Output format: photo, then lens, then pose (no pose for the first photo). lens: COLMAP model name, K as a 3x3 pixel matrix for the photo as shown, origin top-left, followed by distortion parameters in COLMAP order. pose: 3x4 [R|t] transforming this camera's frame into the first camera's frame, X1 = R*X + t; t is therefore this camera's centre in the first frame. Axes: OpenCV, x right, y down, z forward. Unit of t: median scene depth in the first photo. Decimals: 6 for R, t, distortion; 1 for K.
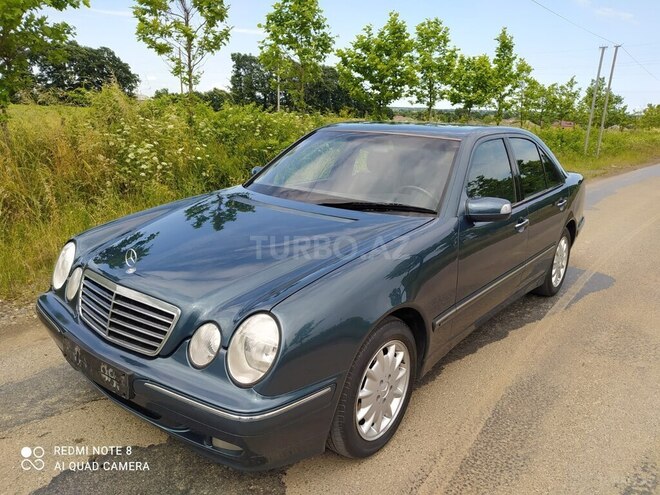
lens RADIAL K [[518.1, 0, 330.0], [0, 518.1, 247.5], [0, 0, 1]] dist [0.012188, -0.009686]
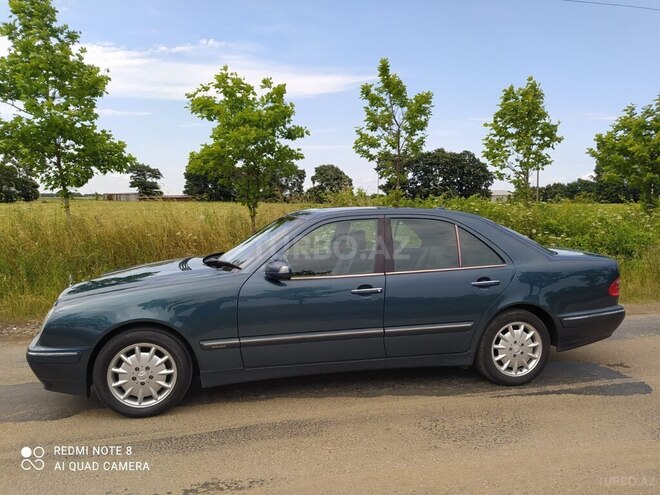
lens RADIAL K [[518.1, 0, 330.0], [0, 518.1, 247.5], [0, 0, 1]] dist [0.012188, -0.009686]
pose [[0.764572, 0.015393, -0.644355, 0.516220], [-0.127228, 0.983649, -0.127466, 0.007694], [0.631857, 0.179436, 0.754029, 0.036769]]
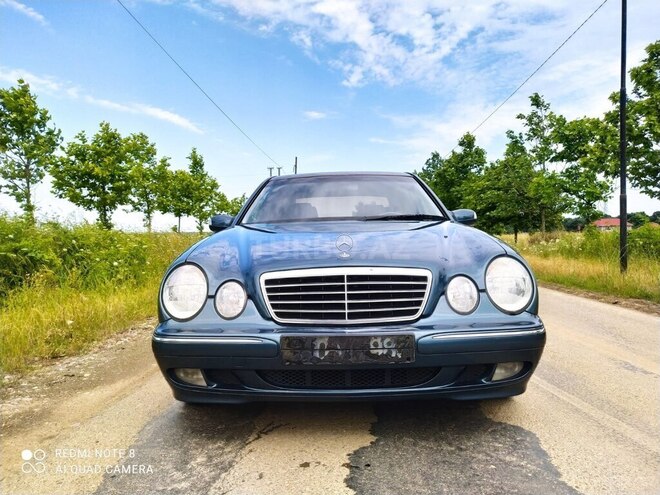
lens RADIAL K [[506.0, 0, 340.5], [0, 506.0, 246.8], [0, 0, 1]] dist [0.083516, -0.122417]
pose [[0.777187, -0.067000, 0.625693, -0.315108], [0.210683, 0.964636, -0.158399, 0.057330], [-0.592953, 0.254929, 0.763818, 0.077359]]
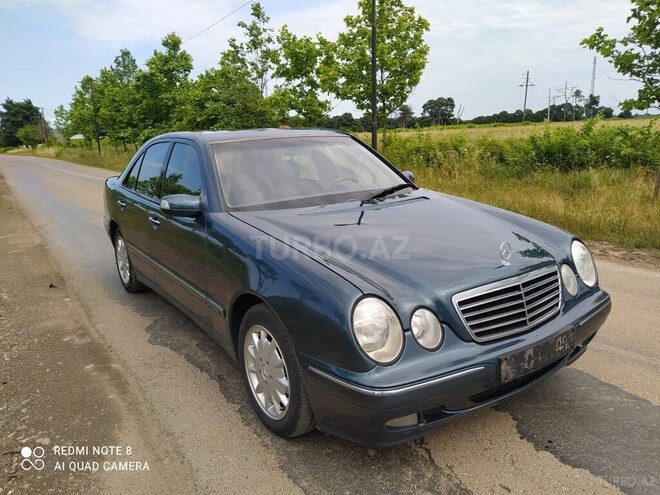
lens RADIAL K [[506.0, 0, 340.5], [0, 506.0, 246.8], [0, 0, 1]] dist [0.083516, -0.122417]
pose [[0.251418, -0.263184, 0.931409, -0.441890], [0.284224, 0.939968, 0.188881, -0.085476], [-0.925206, 0.217241, 0.311128, 0.306857]]
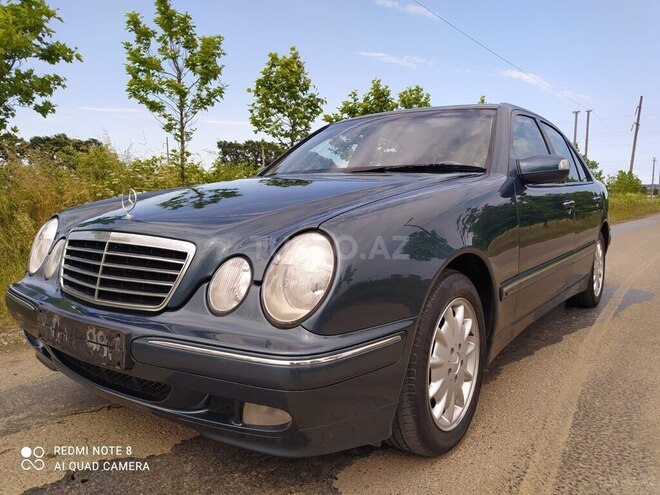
lens RADIAL K [[512.2, 0, 326.5], [0, 512.2, 247.2], [0, 0, 1]] dist [0.030941, -0.002887]
pose [[0.998891, -0.040986, 0.023175, -0.032281], [0.044108, 0.986775, -0.155979, 0.070624], [-0.016475, 0.156829, 0.987488, 0.071782]]
